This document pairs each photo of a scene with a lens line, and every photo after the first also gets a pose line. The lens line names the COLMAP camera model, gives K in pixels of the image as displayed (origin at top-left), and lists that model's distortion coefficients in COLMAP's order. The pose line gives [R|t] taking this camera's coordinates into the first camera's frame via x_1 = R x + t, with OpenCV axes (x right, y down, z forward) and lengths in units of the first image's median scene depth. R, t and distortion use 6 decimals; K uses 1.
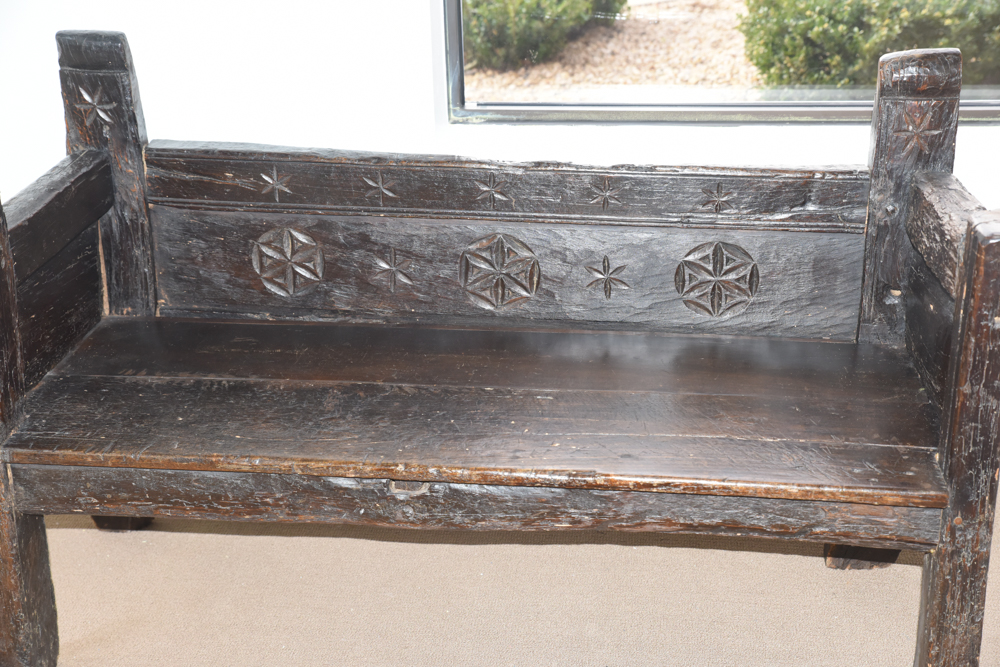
lens RADIAL K [[1395.8, 0, 482.3], [0, 1395.8, 336.1], [0, 0, 1]] dist [0.110483, 0.000000]
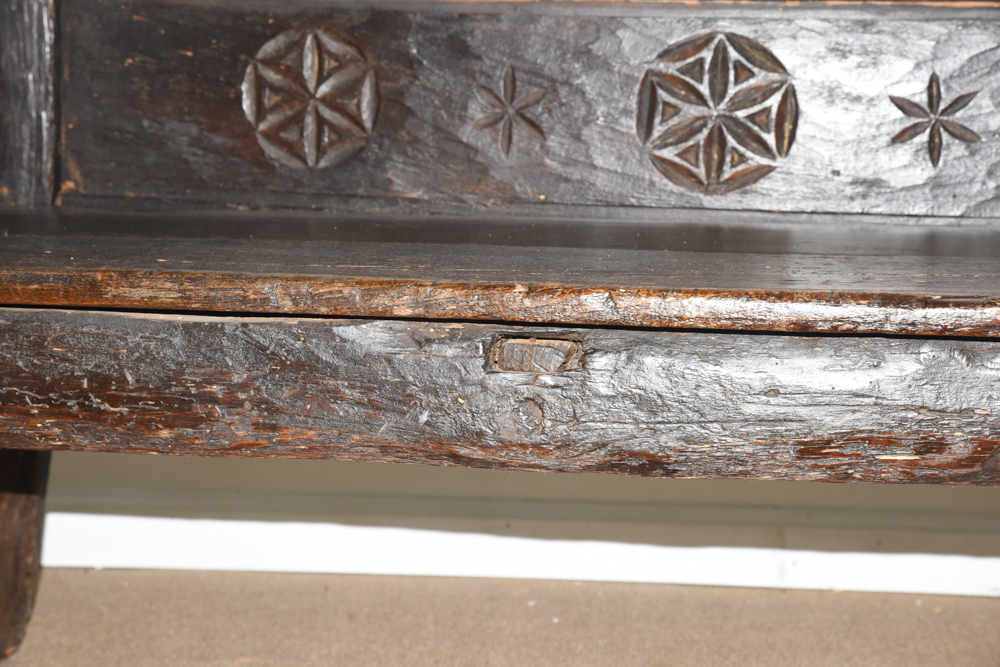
lens RADIAL K [[1774.5, 0, 492.6], [0, 1774.5, 325.8], [0, 0, 1]] dist [0.138480, 0.000000]
pose [[0.997454, 0.035367, -0.061920, -0.026789], [-0.050860, 0.961486, -0.270106, 0.212091], [0.049983, 0.272567, 0.960838, 0.397292]]
